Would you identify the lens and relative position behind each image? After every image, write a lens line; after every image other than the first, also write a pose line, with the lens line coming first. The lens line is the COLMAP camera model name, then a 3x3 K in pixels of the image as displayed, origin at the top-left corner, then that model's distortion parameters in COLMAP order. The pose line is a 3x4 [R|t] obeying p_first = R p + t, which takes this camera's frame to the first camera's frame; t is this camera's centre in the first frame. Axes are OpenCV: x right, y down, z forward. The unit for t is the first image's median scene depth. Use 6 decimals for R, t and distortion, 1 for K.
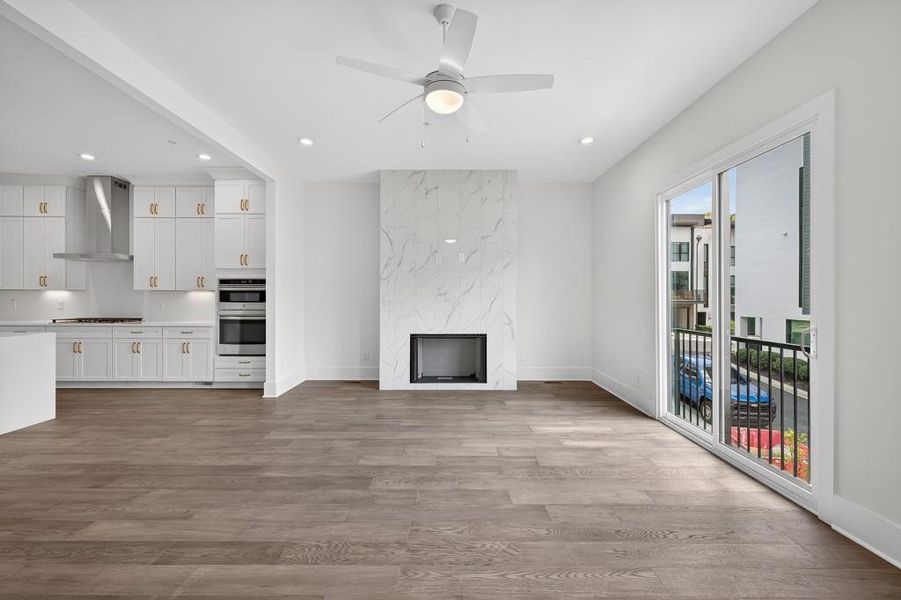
lens RADIAL K [[376.1, 0, 449.8], [0, 376.1, 292.2], [0, 0, 1]] dist [0.010253, -0.000359]
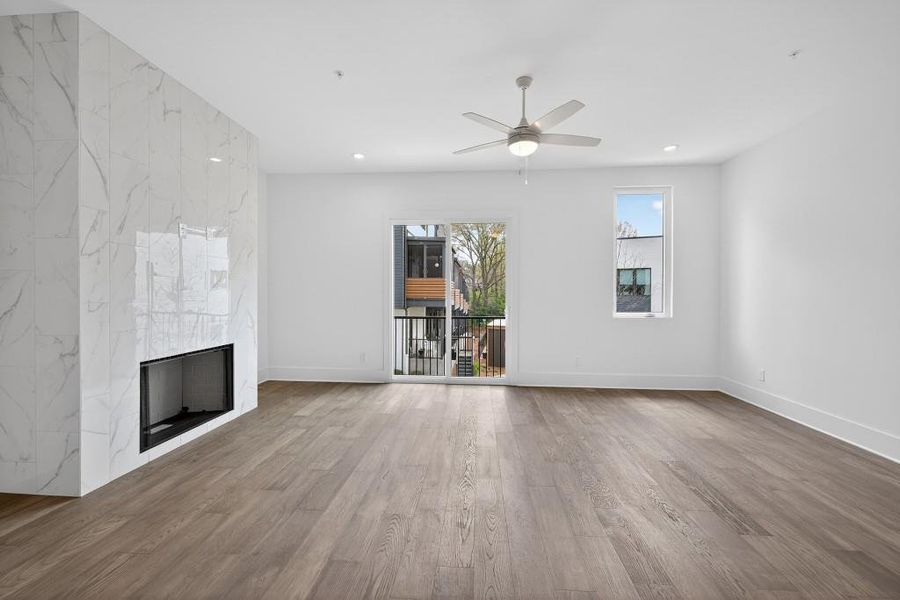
lens RADIAL K [[375.7, 0, 449.3], [0, 375.7, 292.2], [0, 0, 1]] dist [0.010253, -0.000359]
pose [[0.071136, 0.004897, 0.997455, -0.615183], [-0.016571, 0.999856, -0.003727, 0.006509], [-0.997329, -0.016264, 0.071207, 0.525890]]
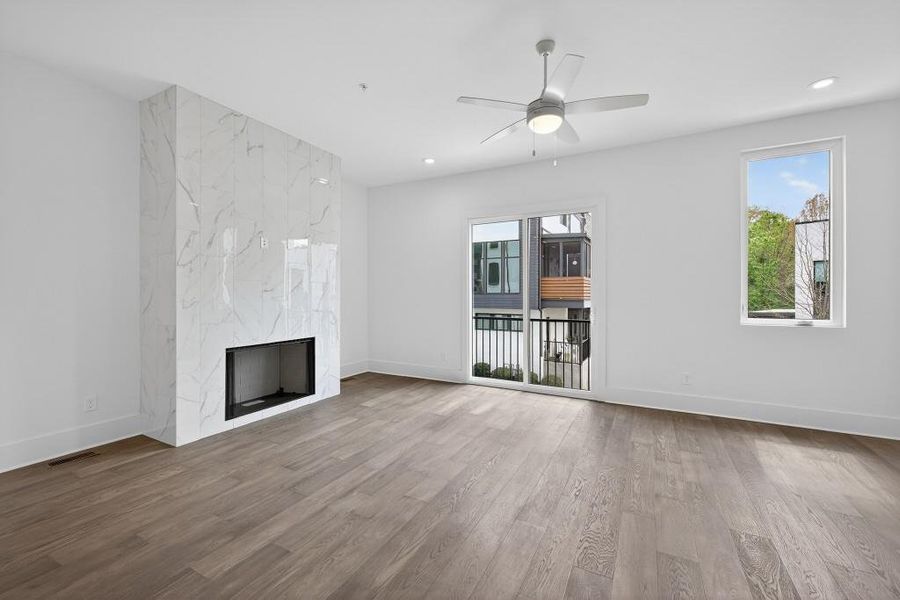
lens RADIAL K [[375.7, 0, 449.3], [0, 375.7, 292.2], [0, 0, 1]] dist [0.010253, -0.000359]
pose [[0.464168, 0.004688, 0.885735, -0.524958], [-0.013136, 0.999912, 0.001592, 0.003057], [-0.885650, -0.012373, 0.464189, 0.328283]]
